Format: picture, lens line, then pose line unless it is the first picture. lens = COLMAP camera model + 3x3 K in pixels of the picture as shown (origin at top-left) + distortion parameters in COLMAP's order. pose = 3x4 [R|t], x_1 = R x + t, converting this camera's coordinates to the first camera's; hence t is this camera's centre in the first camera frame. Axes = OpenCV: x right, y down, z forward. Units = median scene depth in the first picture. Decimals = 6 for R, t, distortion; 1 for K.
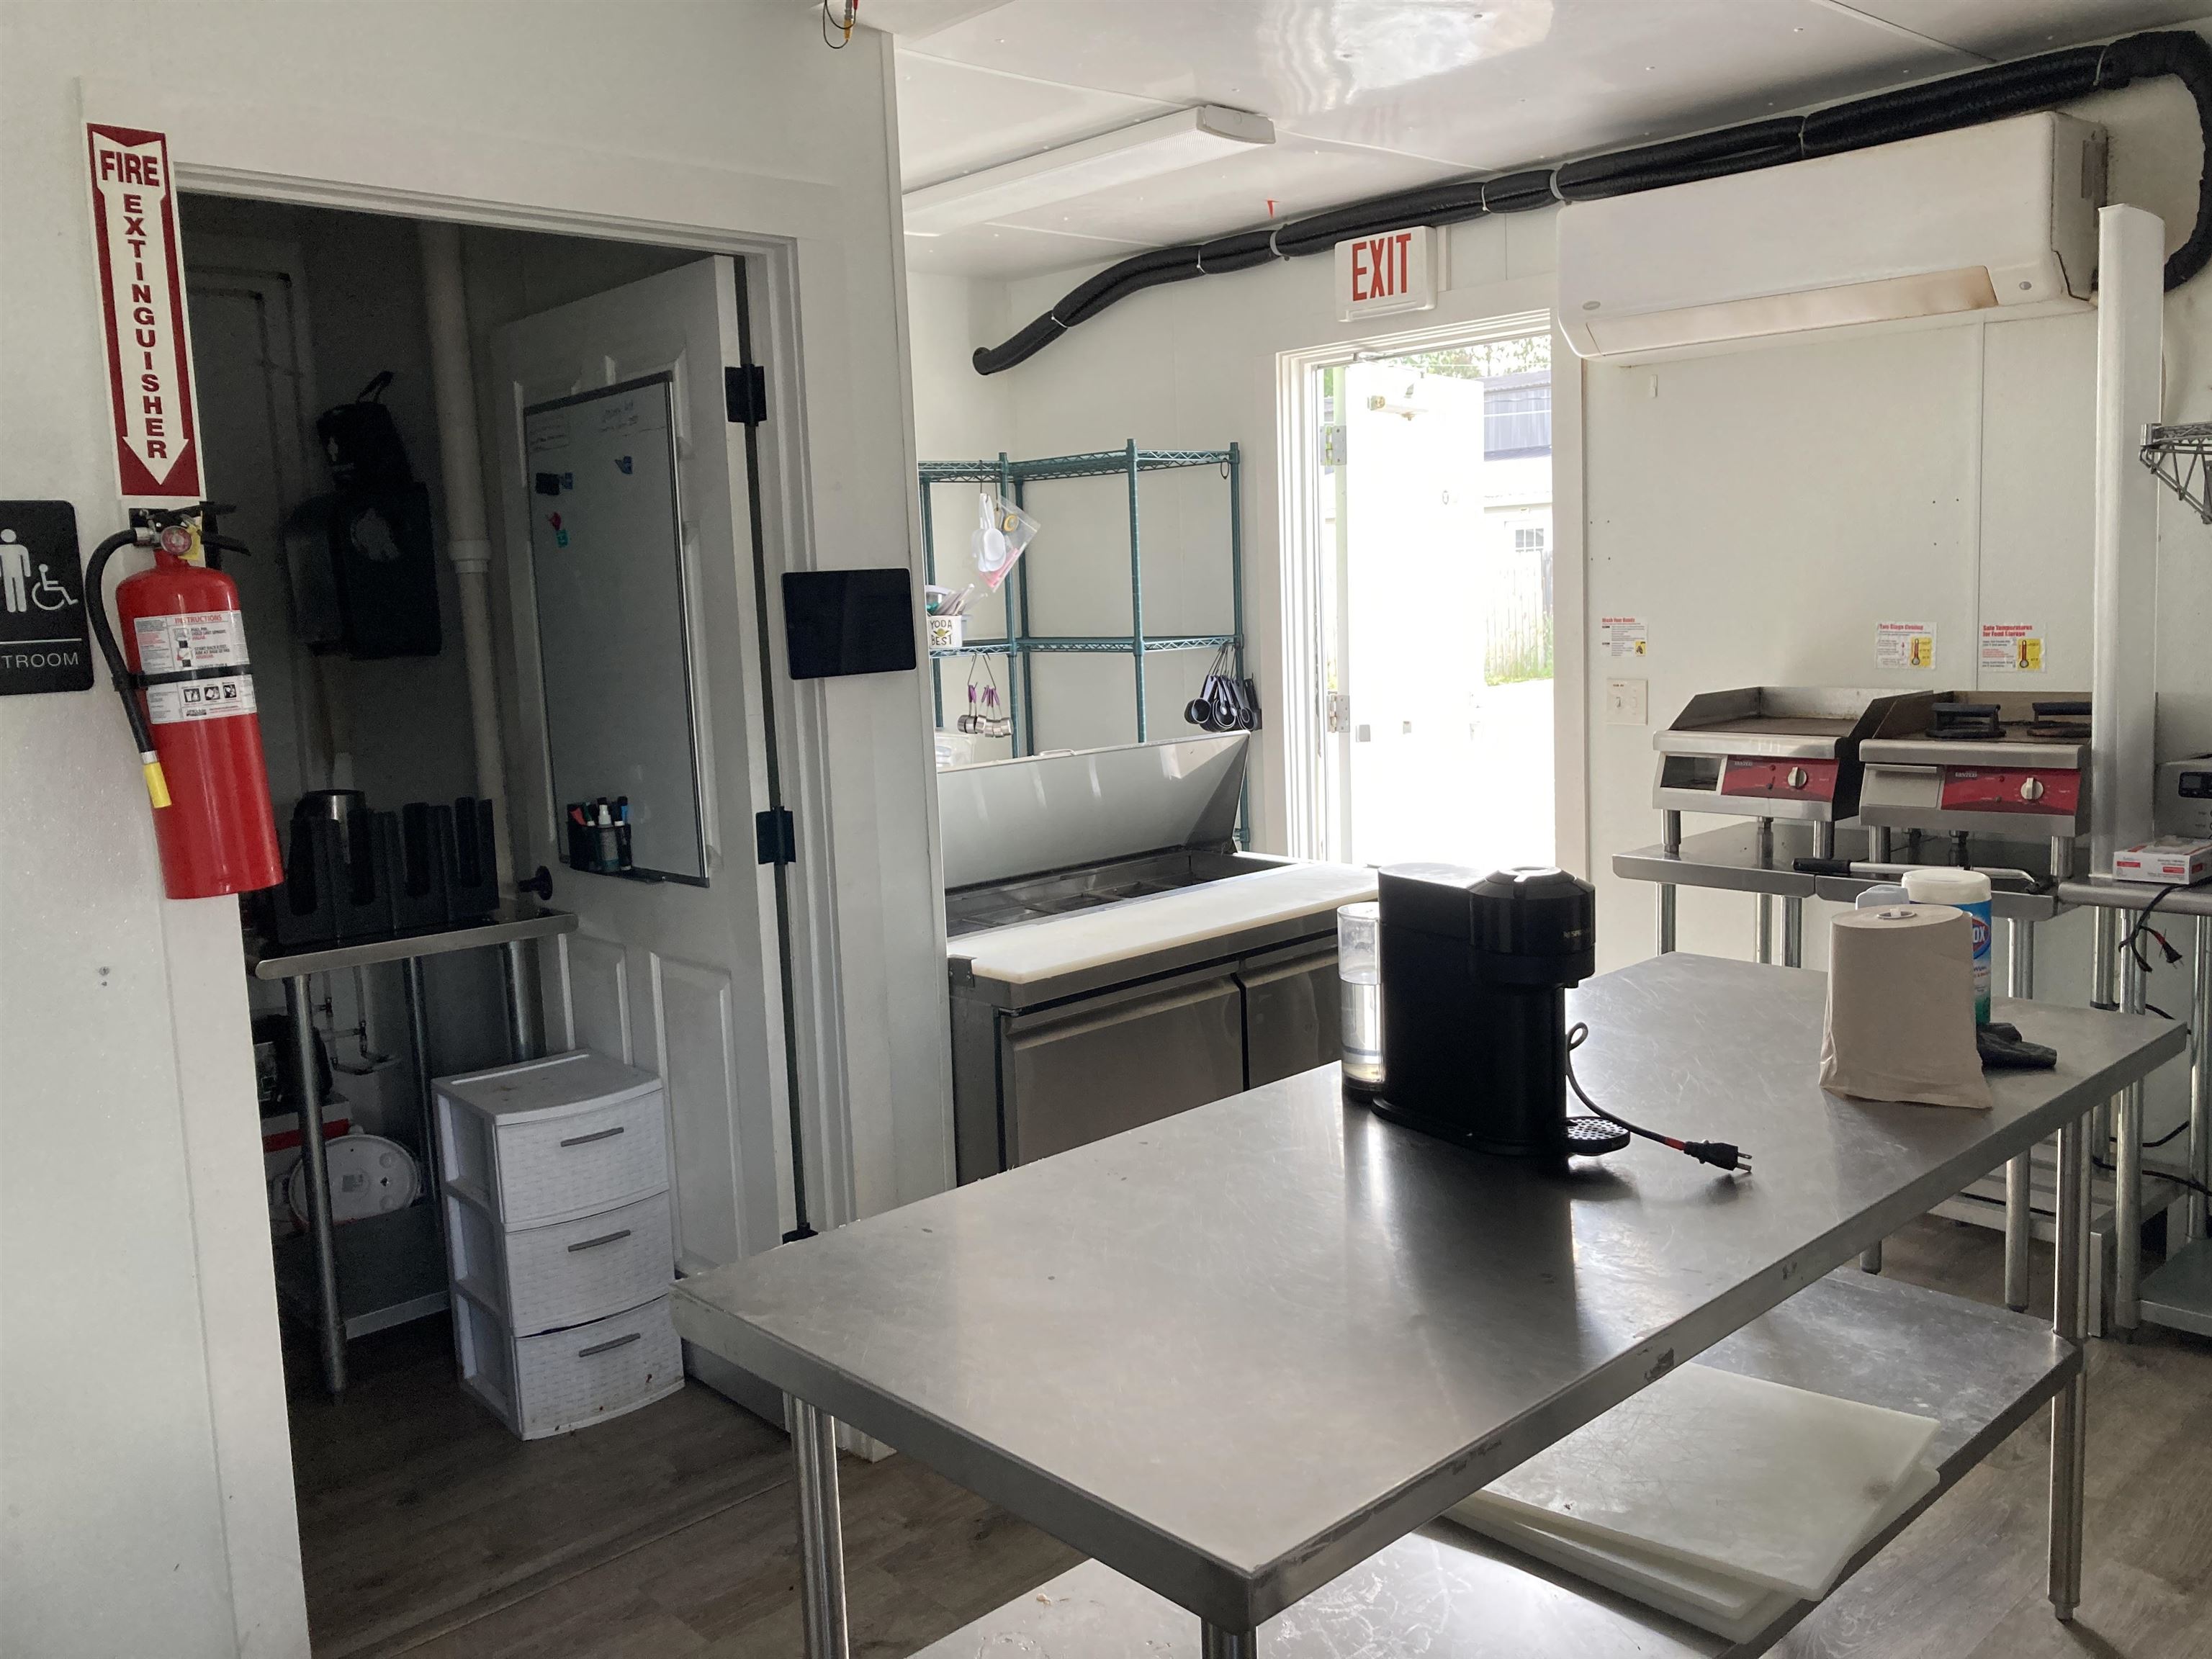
lens RADIAL K [[1951.1, 0, 1105.5], [0, 1951.1, 829.6], [0, 0, 1]] dist [0.041077, -0.020304]
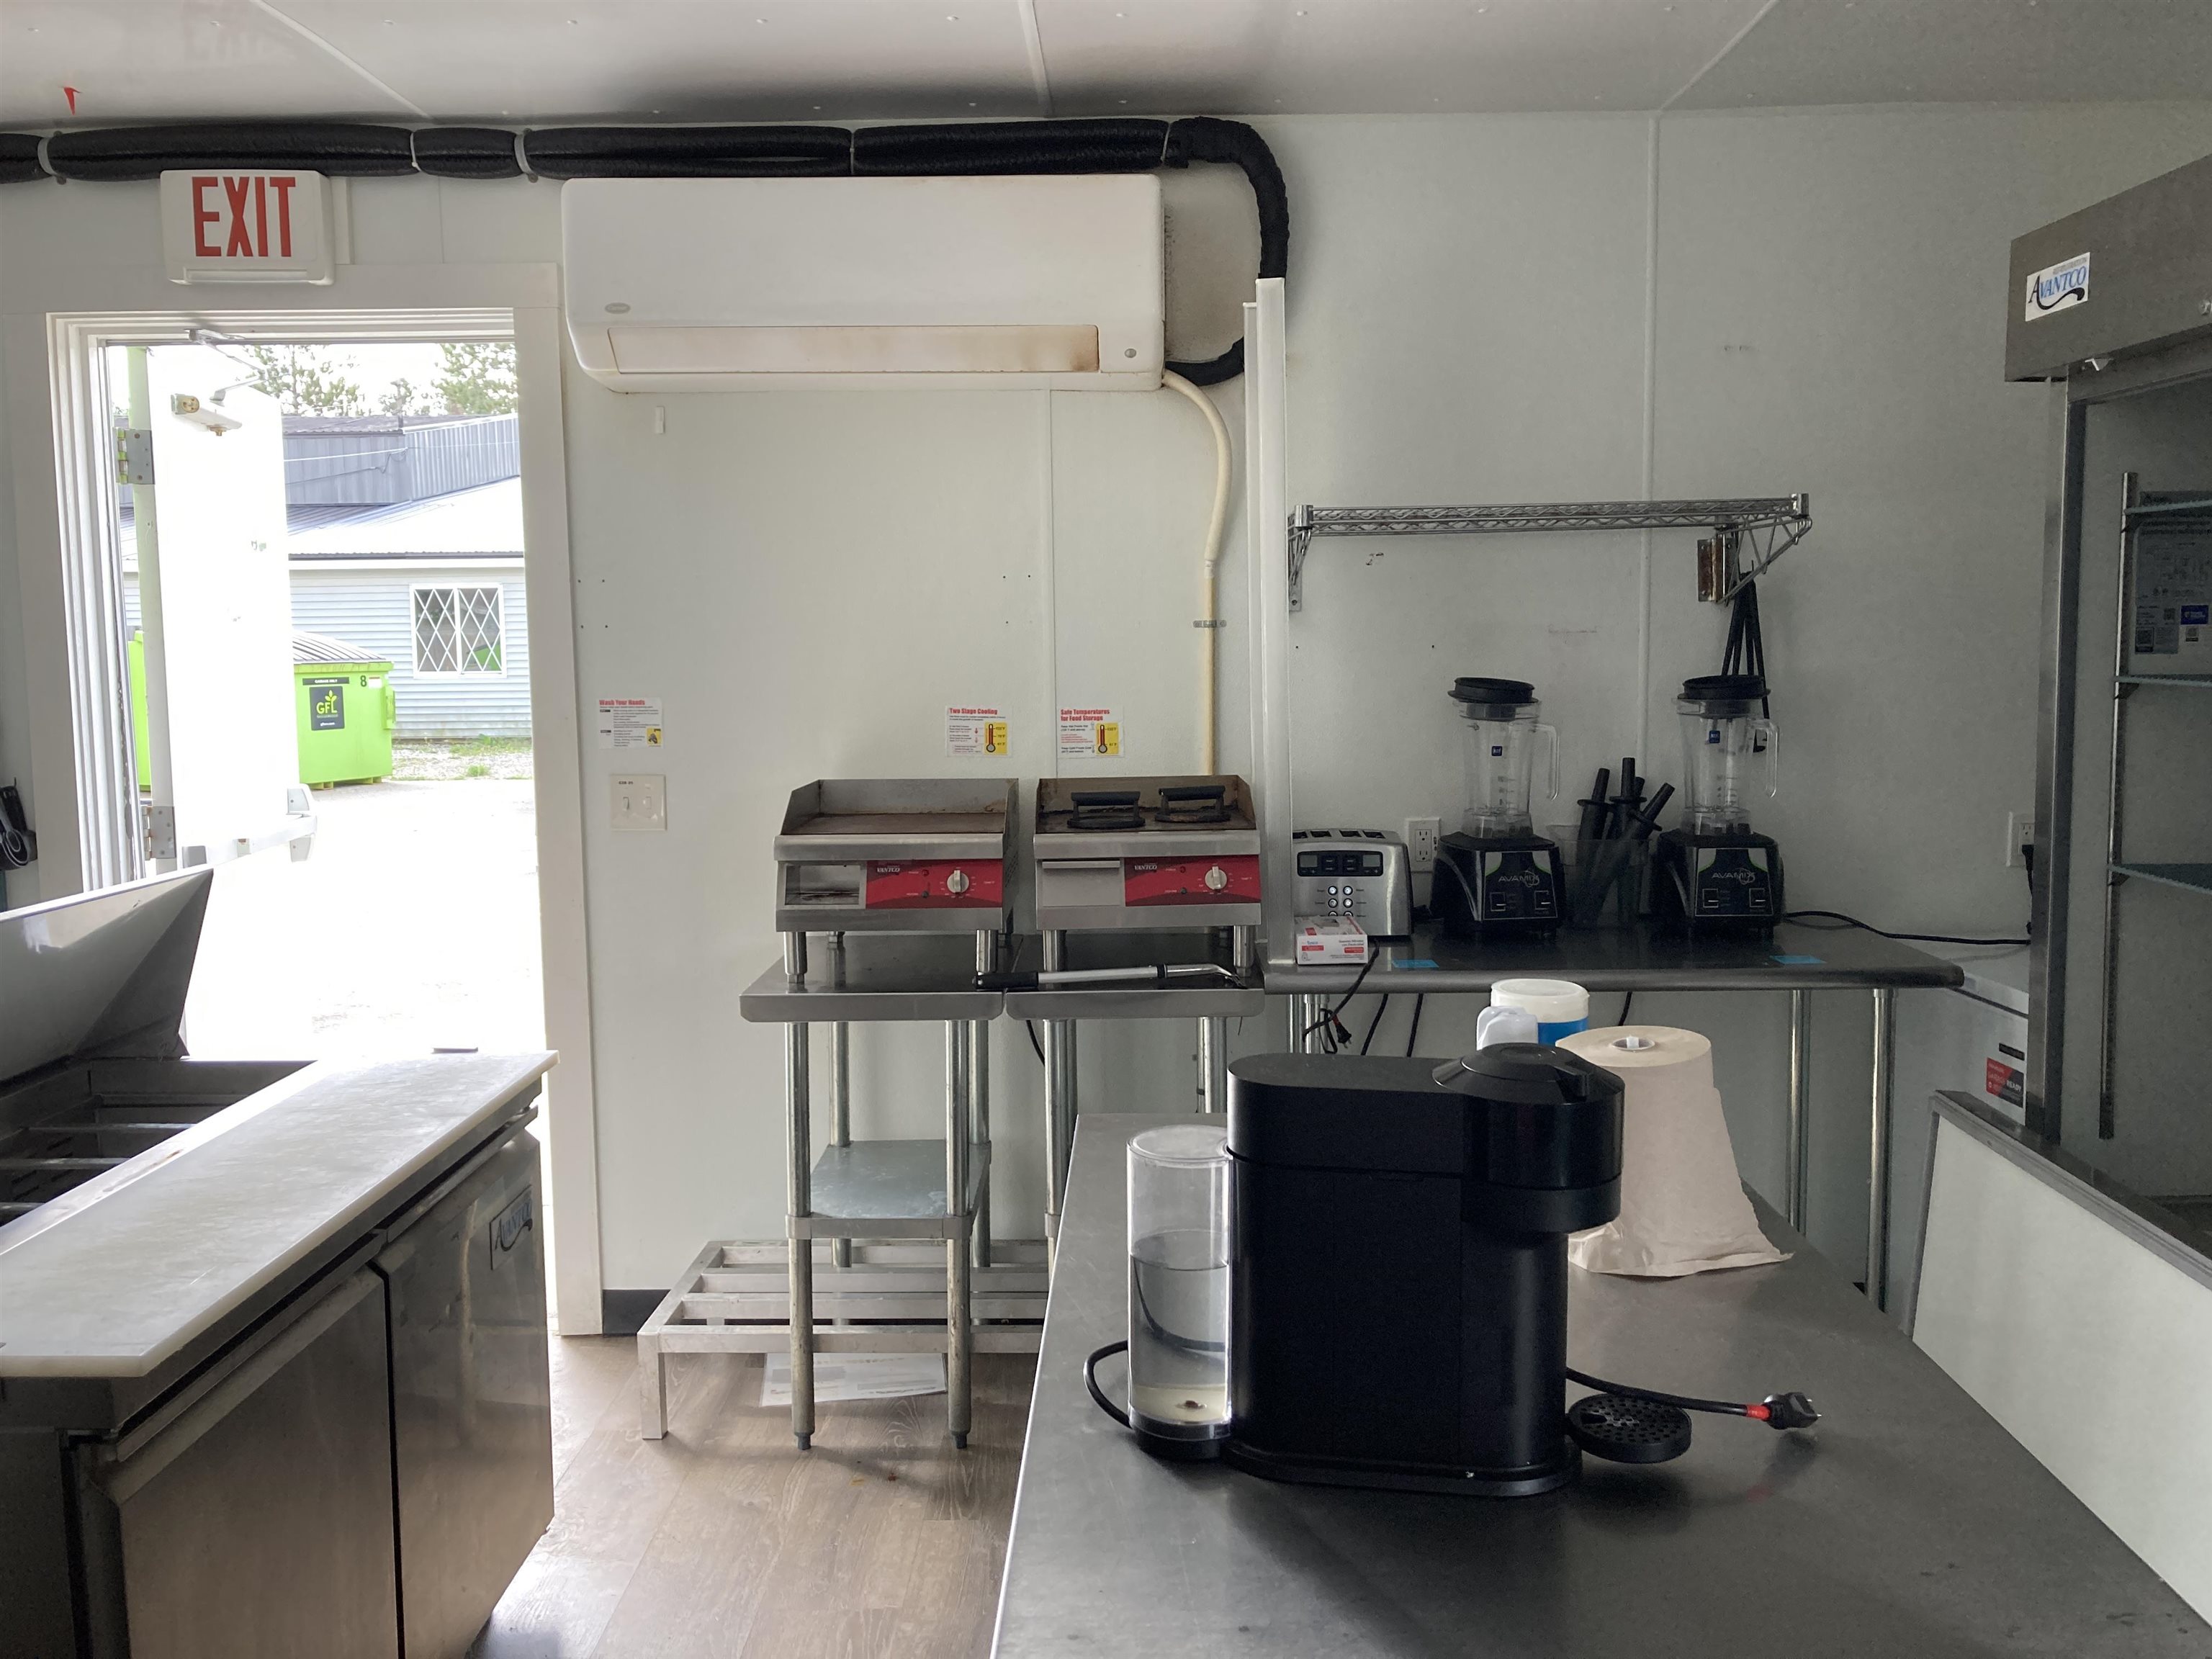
lens RADIAL K [[1951.1, 0, 1104.1], [0, 1951.1, 830.3], [0, 0, 1]] dist [0.041077, -0.020304]
pose [[0.684746, -0.038465, 0.727766, -0.192374], [0.077814, 0.996756, -0.020532, -0.021742], [-0.724616, 0.070690, 0.685518, 0.301726]]
